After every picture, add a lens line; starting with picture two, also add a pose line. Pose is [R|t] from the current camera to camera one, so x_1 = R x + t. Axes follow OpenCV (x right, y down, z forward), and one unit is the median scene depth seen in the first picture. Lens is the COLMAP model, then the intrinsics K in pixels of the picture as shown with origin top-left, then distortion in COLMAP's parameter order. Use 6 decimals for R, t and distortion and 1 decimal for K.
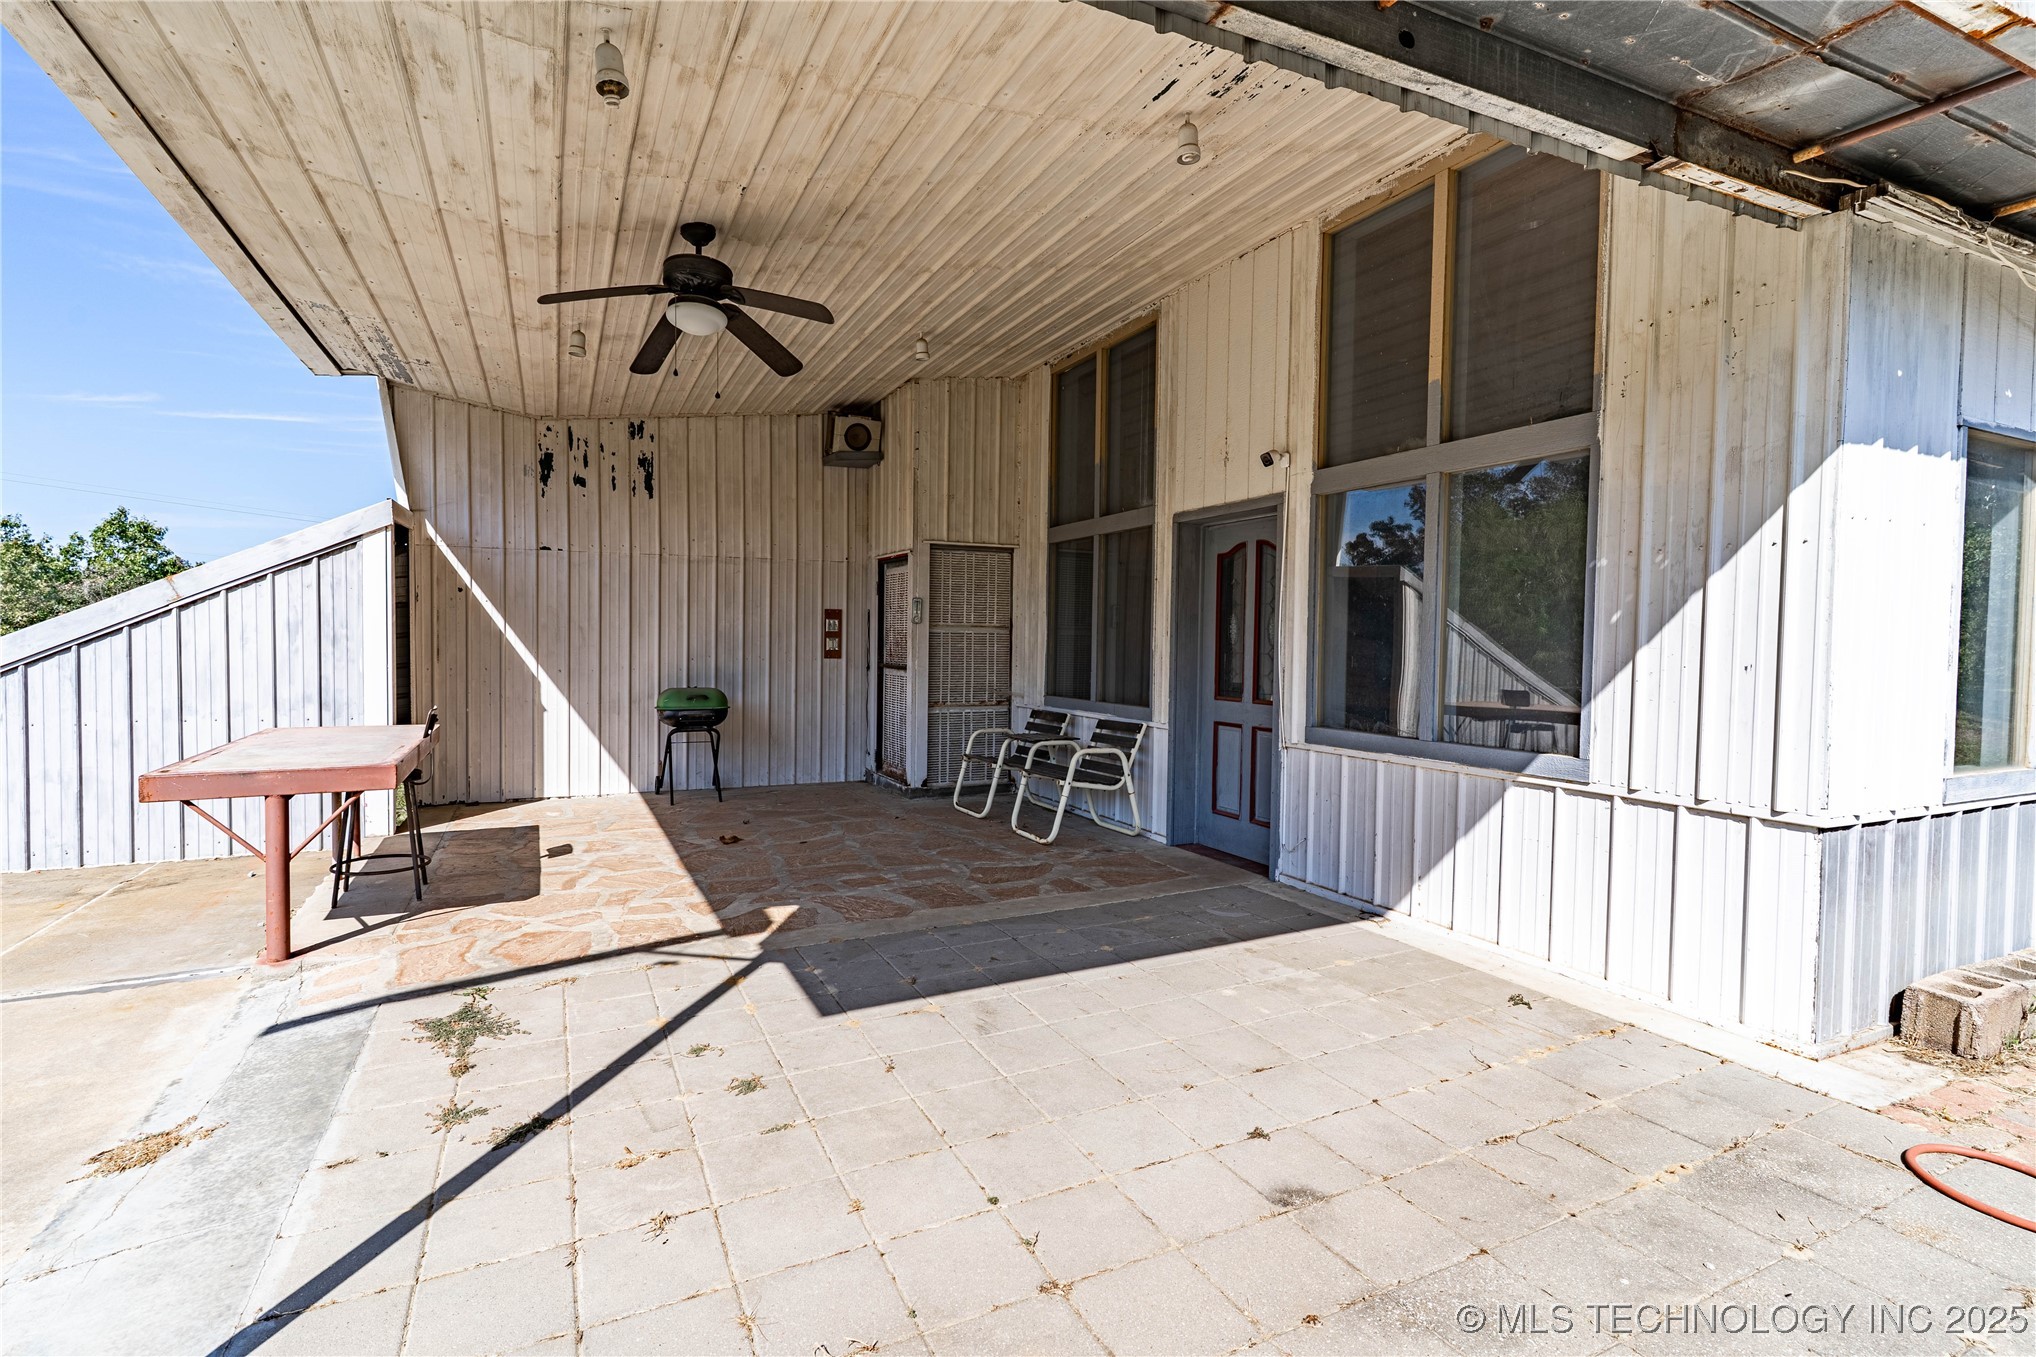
lens RADIAL K [[963.9, 0, 1018.0], [0, 963.9, 678.5], [0, 0, 1]] dist [0.003151, -0.000899]
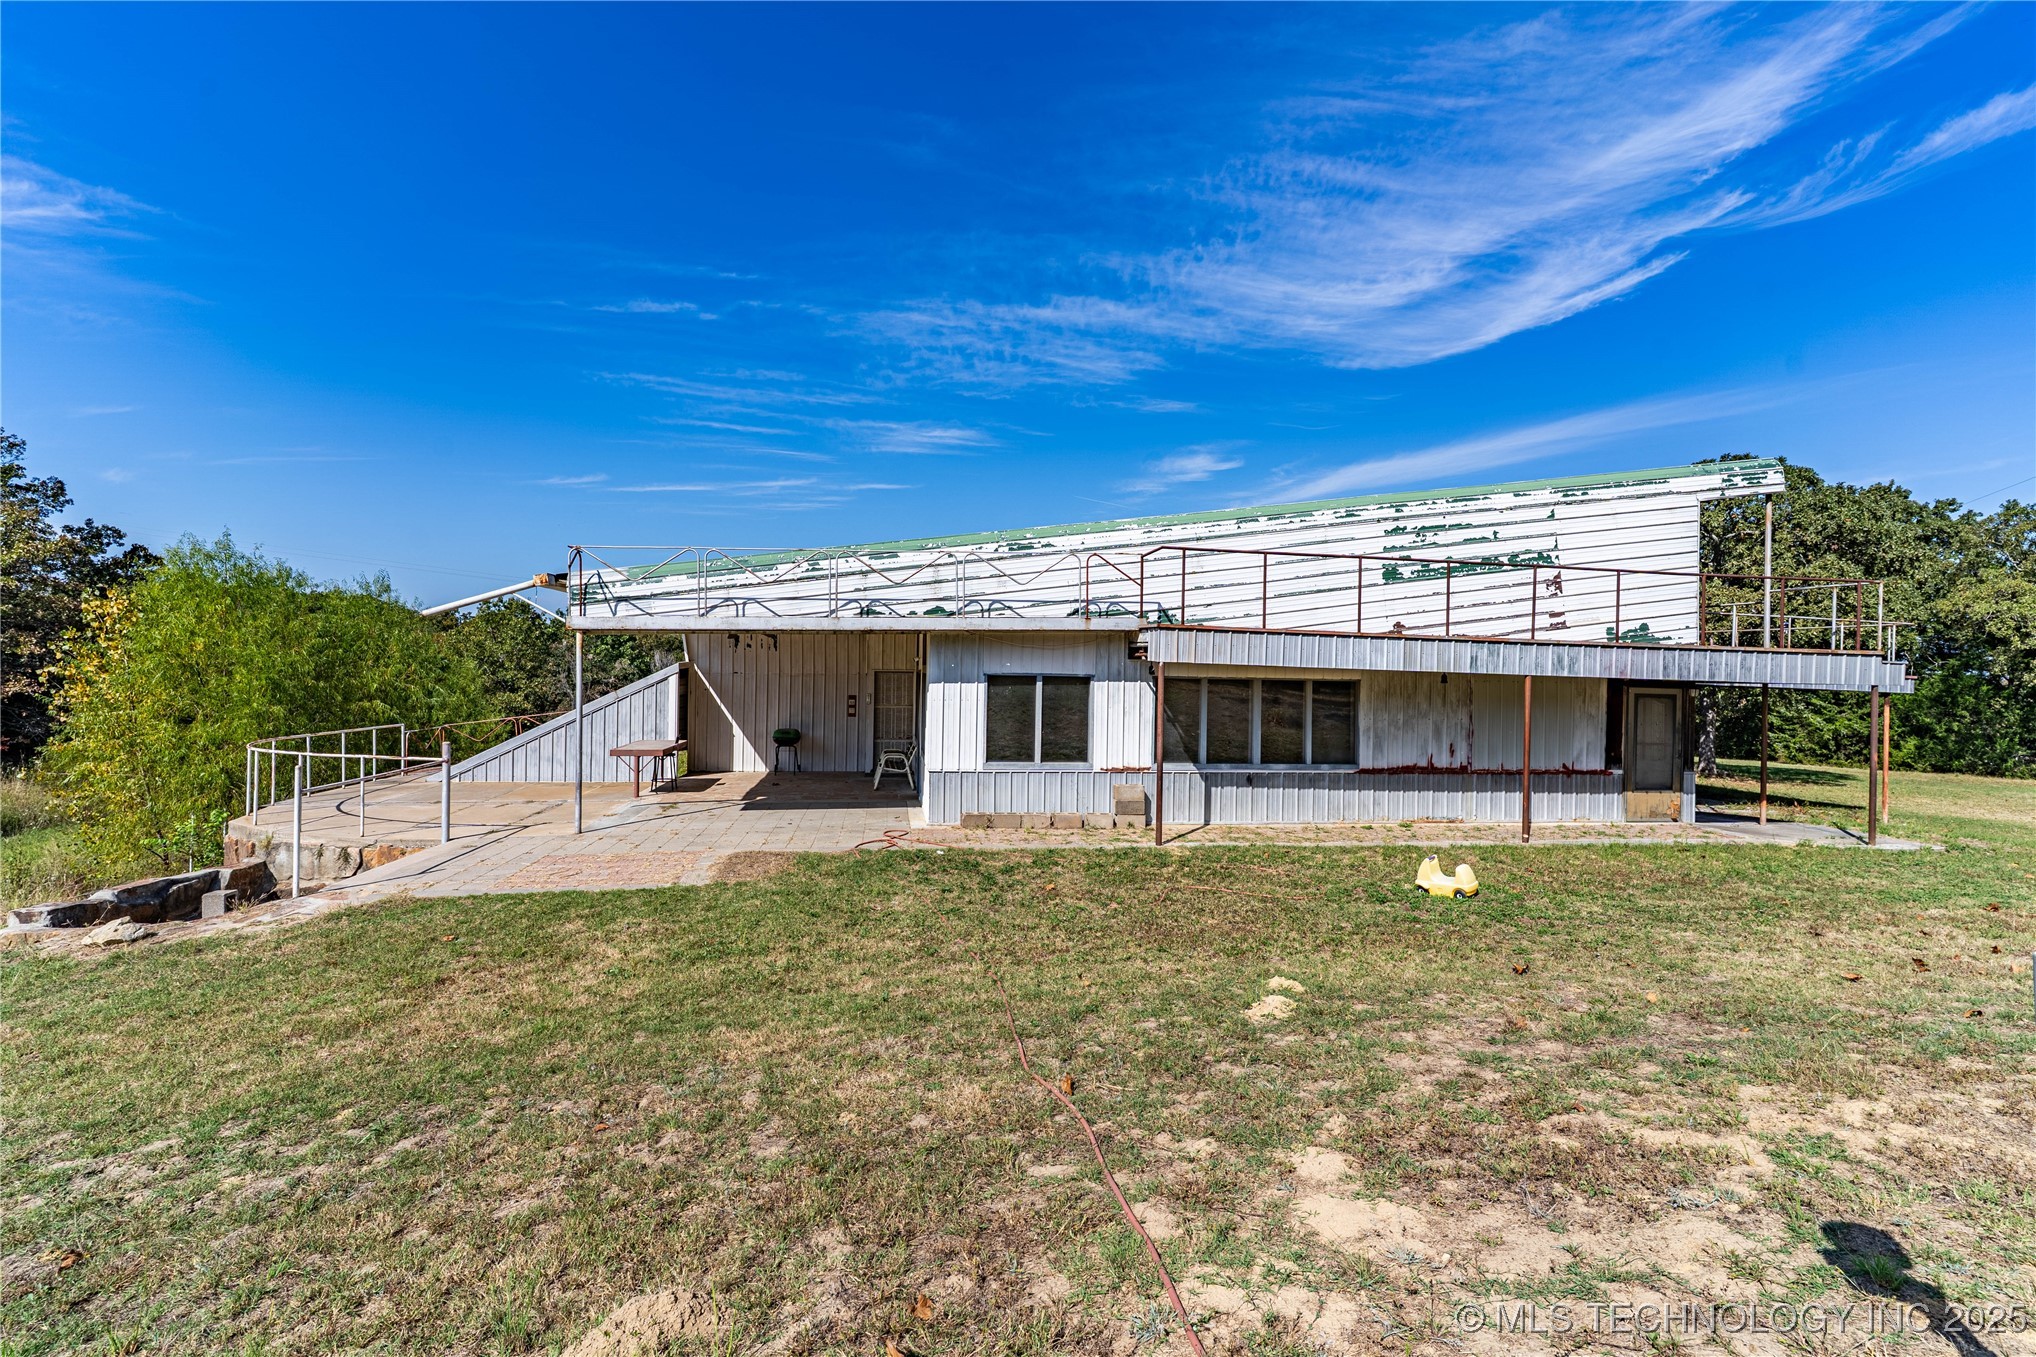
lens RADIAL K [[963.9, 0, 1018.0], [0, 963.9, 678.5], [0, 0, 1]] dist [0.003151, -0.000899]
pose [[0.953634, 0.005042, -0.300927, 0.971267], [-0.016207, 0.999269, -0.034619, -0.043305], [0.300532, 0.037892, 0.953019, -1.180129]]
